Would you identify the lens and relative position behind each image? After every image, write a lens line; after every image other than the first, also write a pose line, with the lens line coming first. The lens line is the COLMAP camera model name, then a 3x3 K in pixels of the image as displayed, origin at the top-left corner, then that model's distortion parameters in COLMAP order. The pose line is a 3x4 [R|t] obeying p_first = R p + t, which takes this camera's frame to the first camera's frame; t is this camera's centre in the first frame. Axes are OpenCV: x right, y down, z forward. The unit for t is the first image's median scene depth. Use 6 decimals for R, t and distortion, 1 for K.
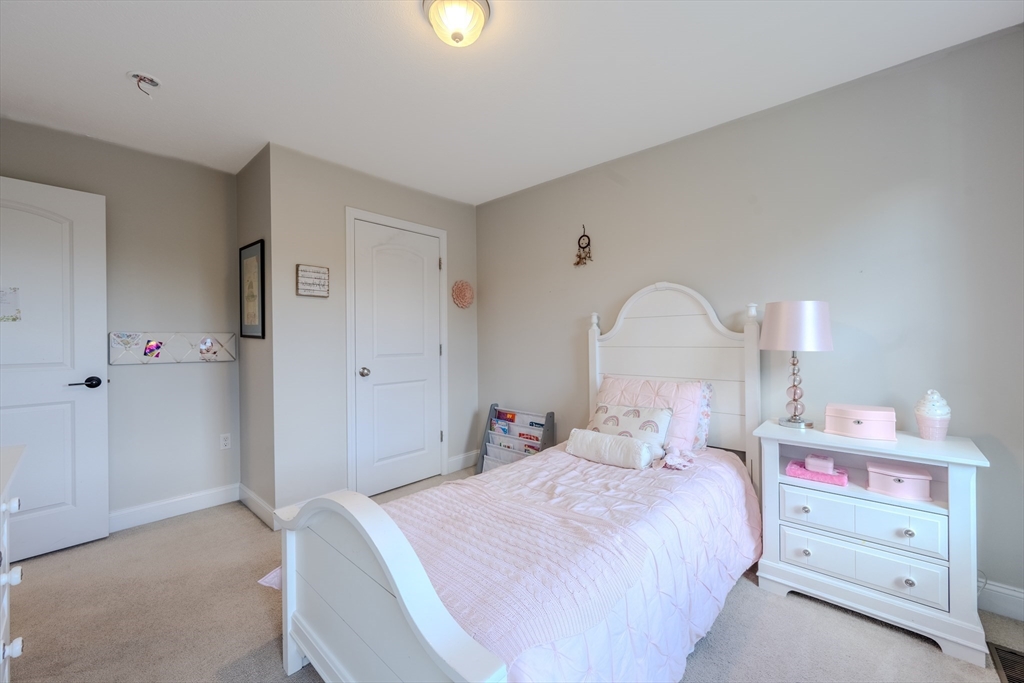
lens RADIAL K [[407.3, 0, 518.6], [0, 407.3, 341.0], [0, 0, 1]] dist [0.012438, -0.000366]
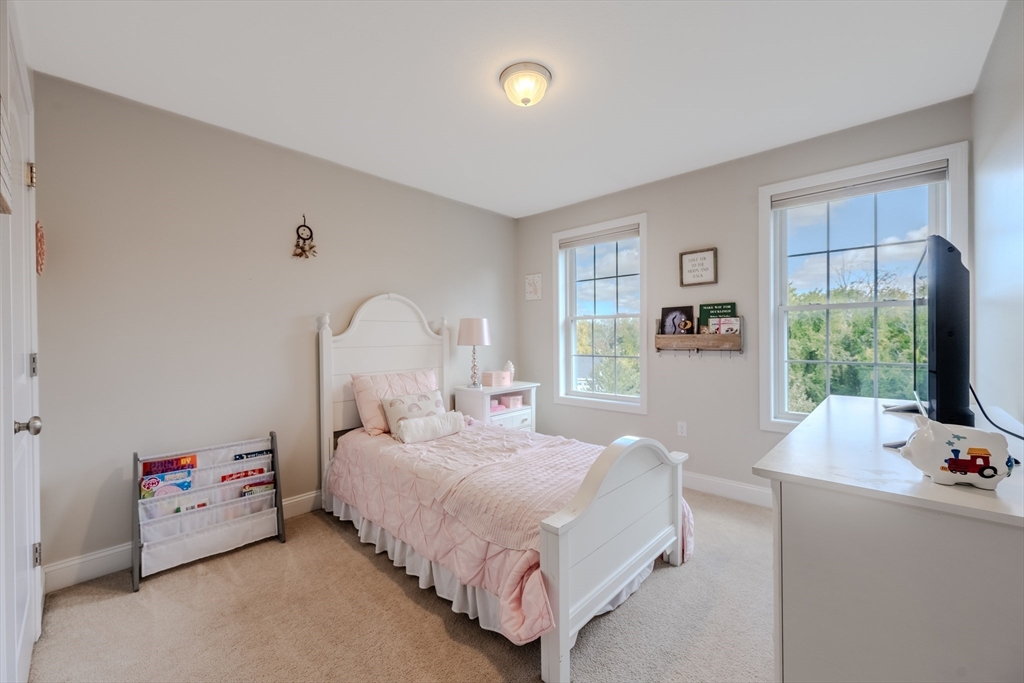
lens RADIAL K [[407.3, 0, 518.0], [0, 407.3, 339.2], [0, 0, 1]] dist [0.012438, -0.000366]
pose [[0.018807, -0.003561, 0.999817, -0.742425], [0.010088, 0.999943, 0.003371, -0.005806], [-0.999772, 0.010023, 0.018842, 0.517408]]
